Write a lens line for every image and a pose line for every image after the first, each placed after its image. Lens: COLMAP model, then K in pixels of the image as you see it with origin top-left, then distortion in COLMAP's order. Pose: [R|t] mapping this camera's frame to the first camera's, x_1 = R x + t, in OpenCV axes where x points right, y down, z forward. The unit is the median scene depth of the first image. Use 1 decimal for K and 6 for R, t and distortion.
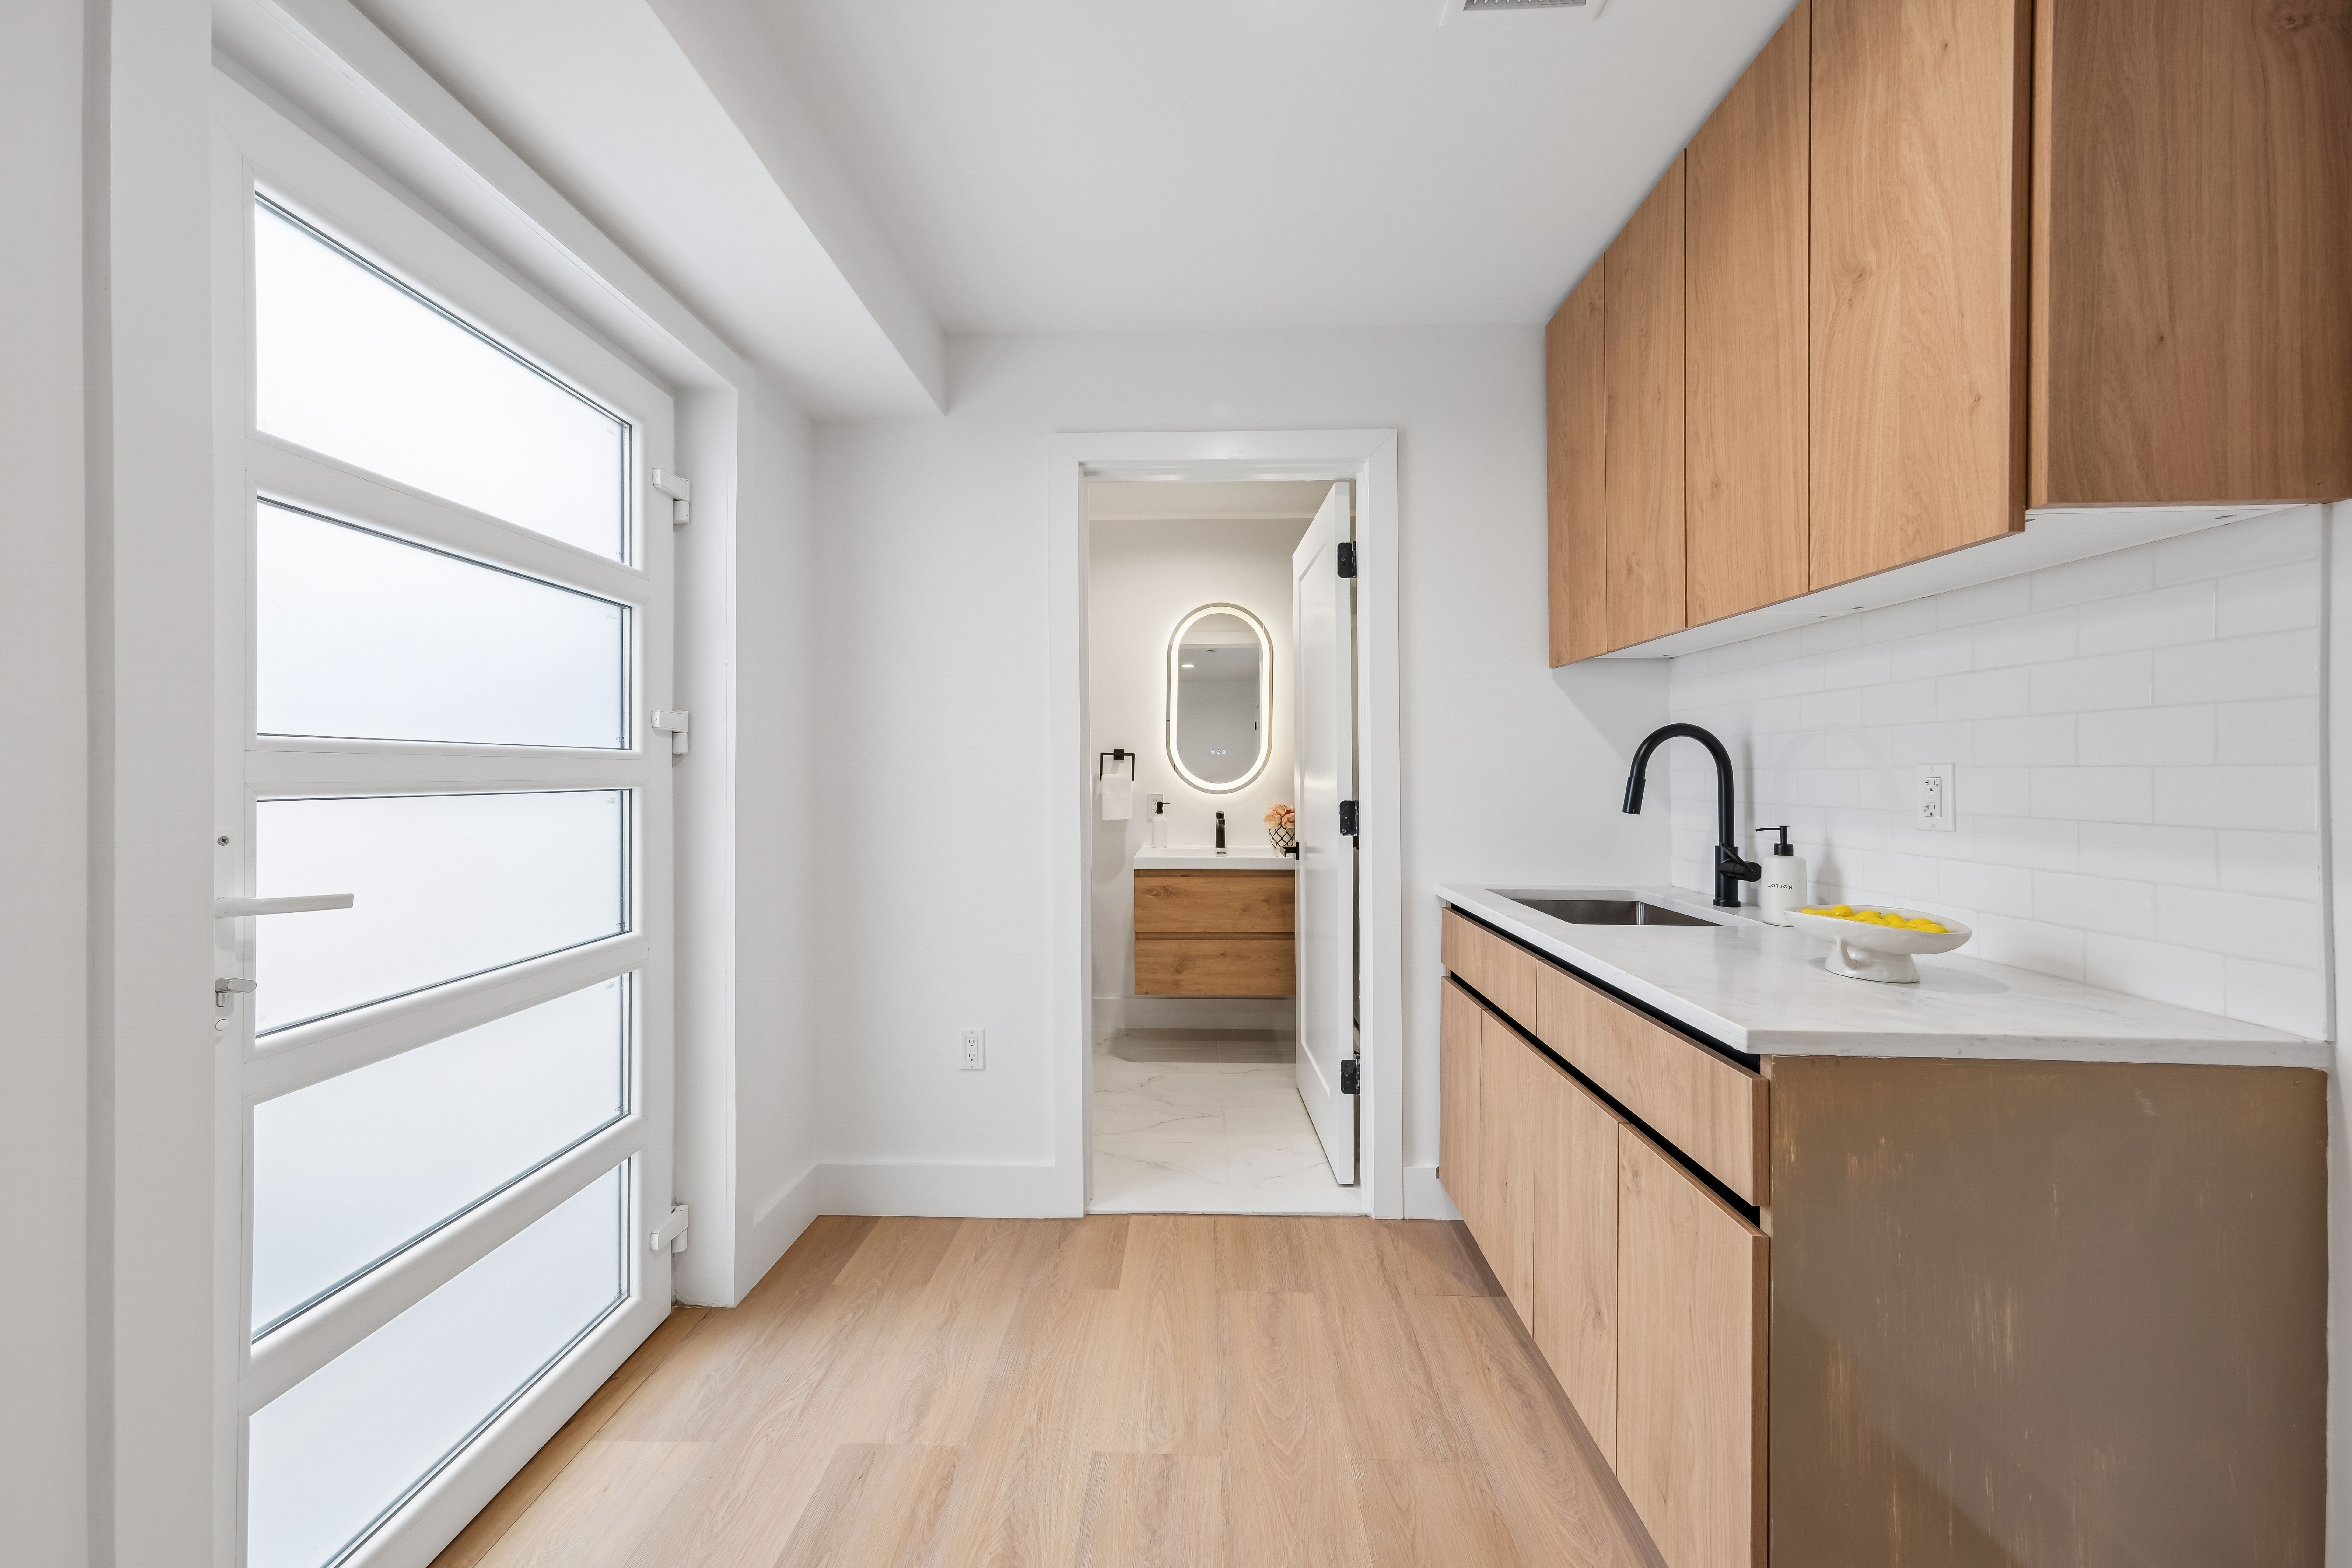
lens RADIAL K [[792.2, 0, 1170.3], [0, 792.2, 780.3], [0, 0, 1]] dist [0.002307, -0.000025]
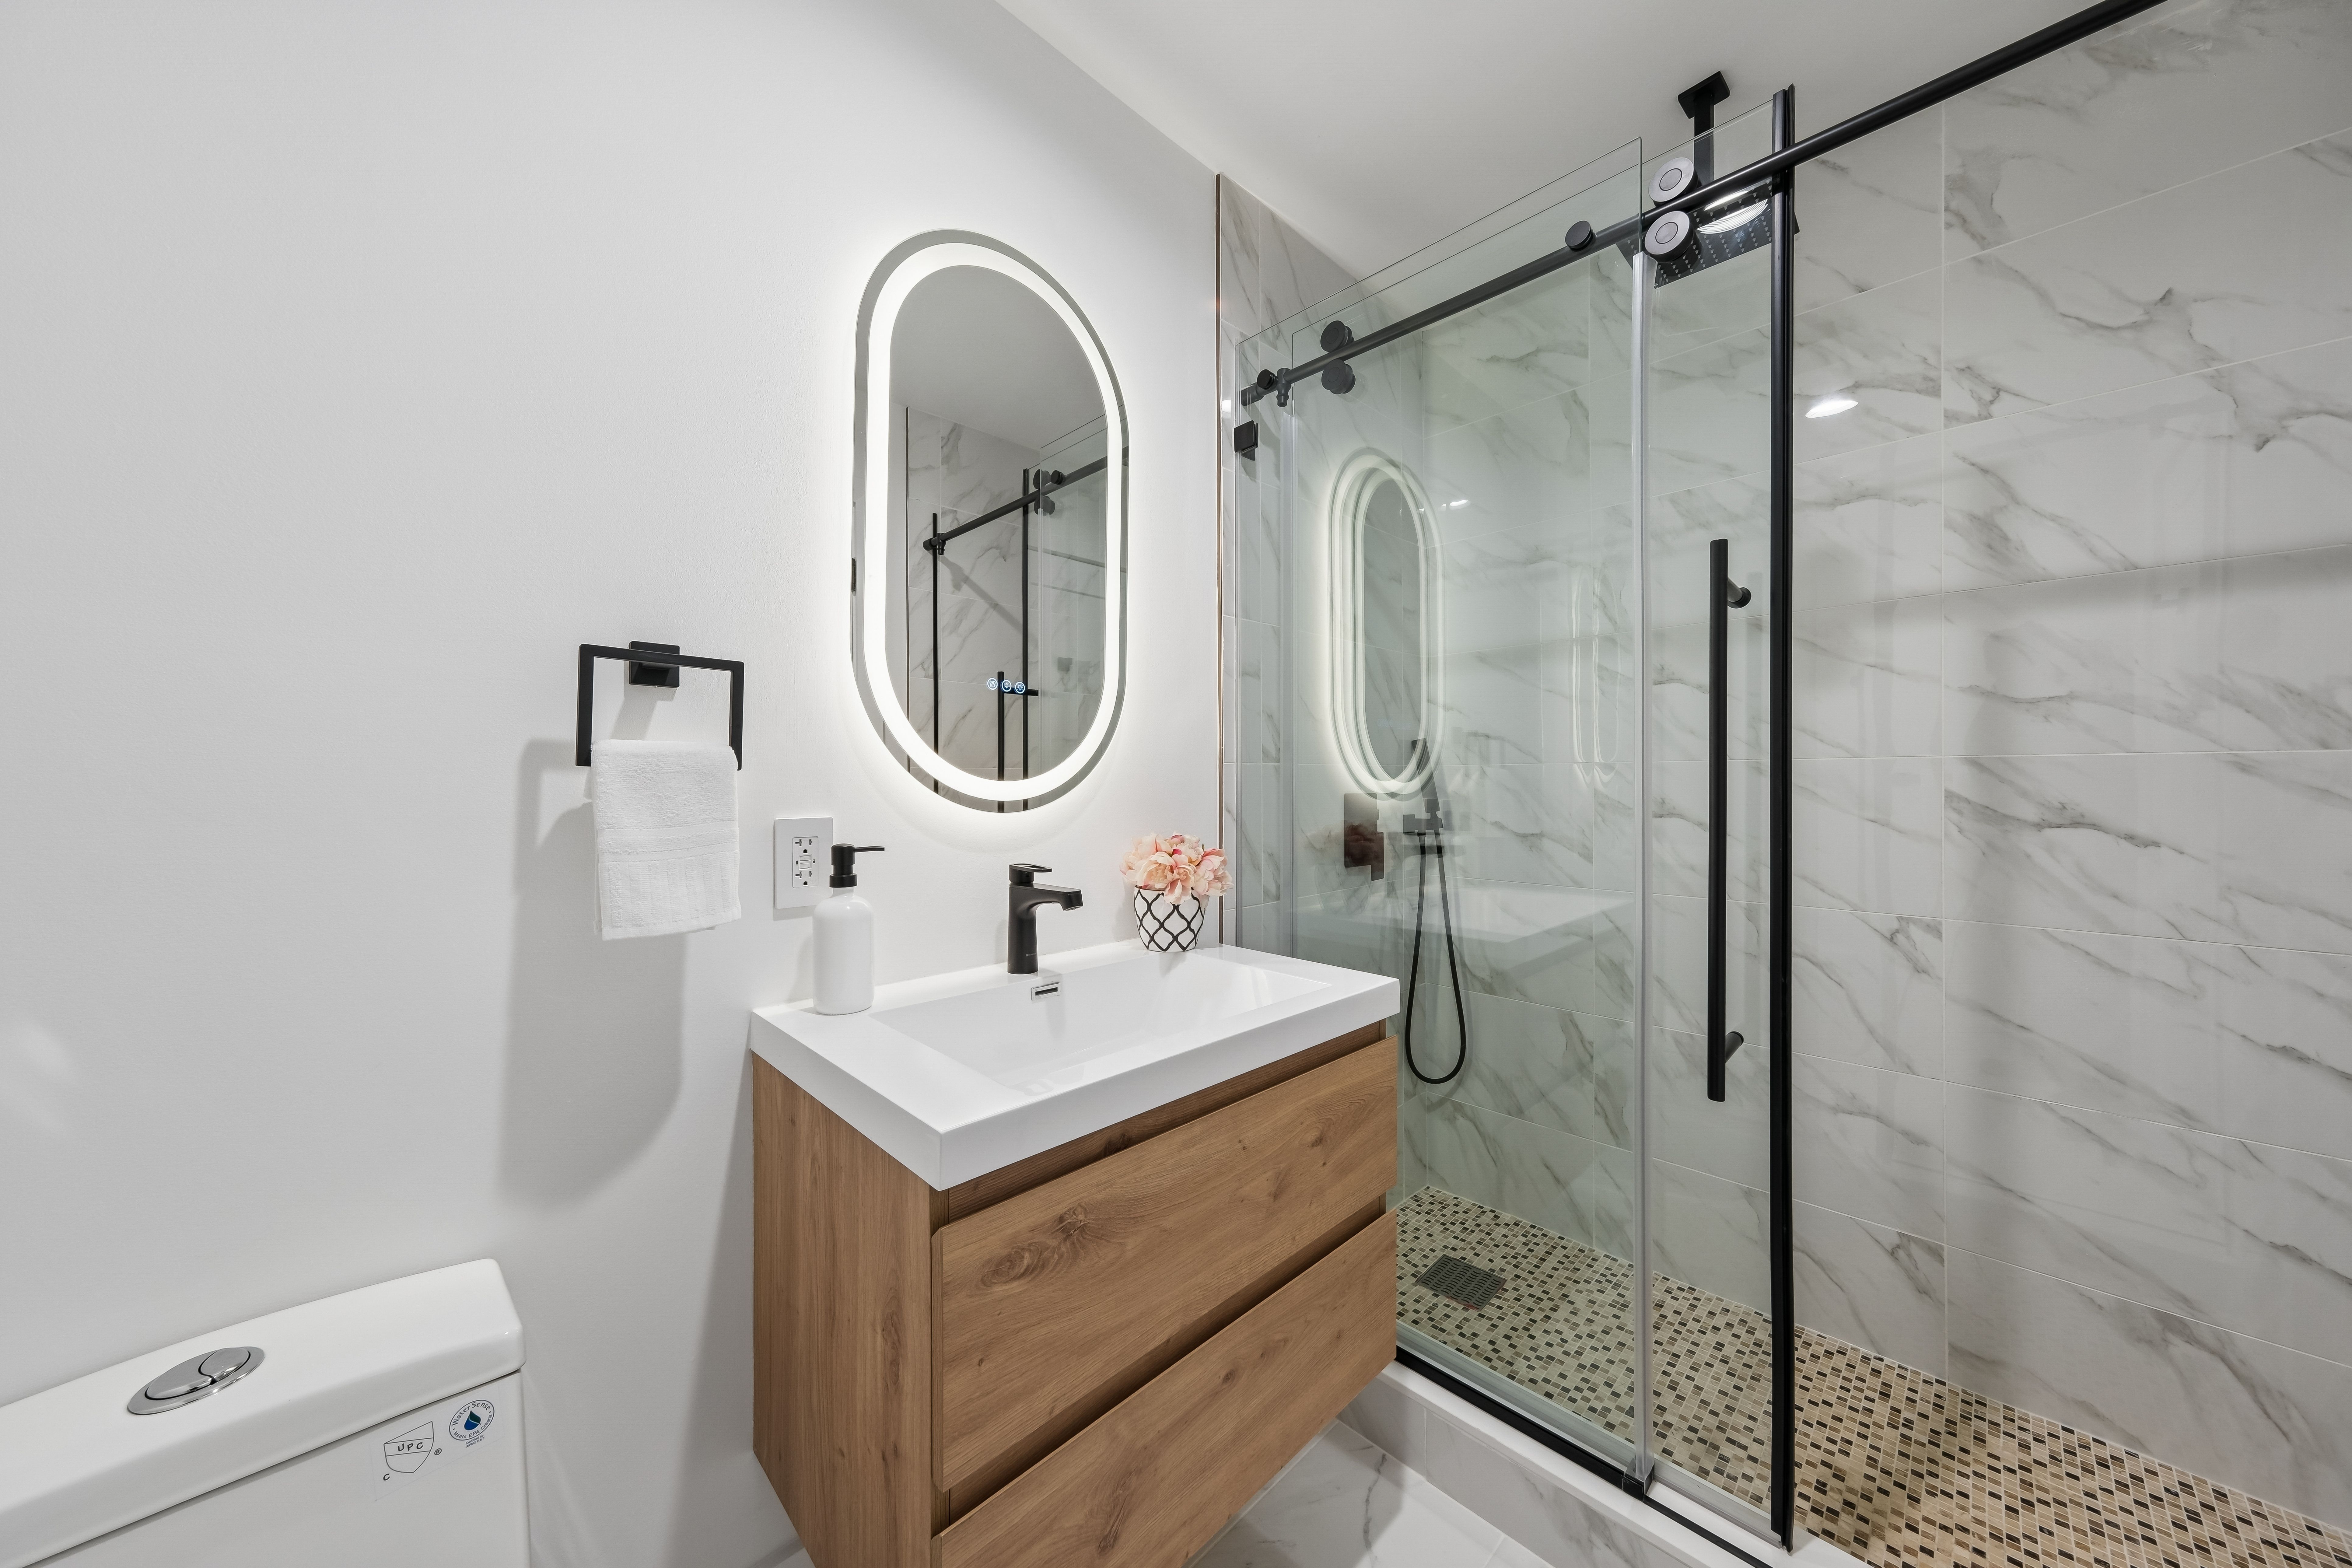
lens RADIAL K [[792.2, 0, 1193.0], [0, 792.2, 786.9], [0, 0, 1]] dist [0.002307, -0.000025]
pose [[0.679245, 0.006601, 0.733882, -0.135588], [-0.003268, 0.999977, -0.005970, 0.007630], [-0.733905, 0.001657, 0.679251, 0.717517]]
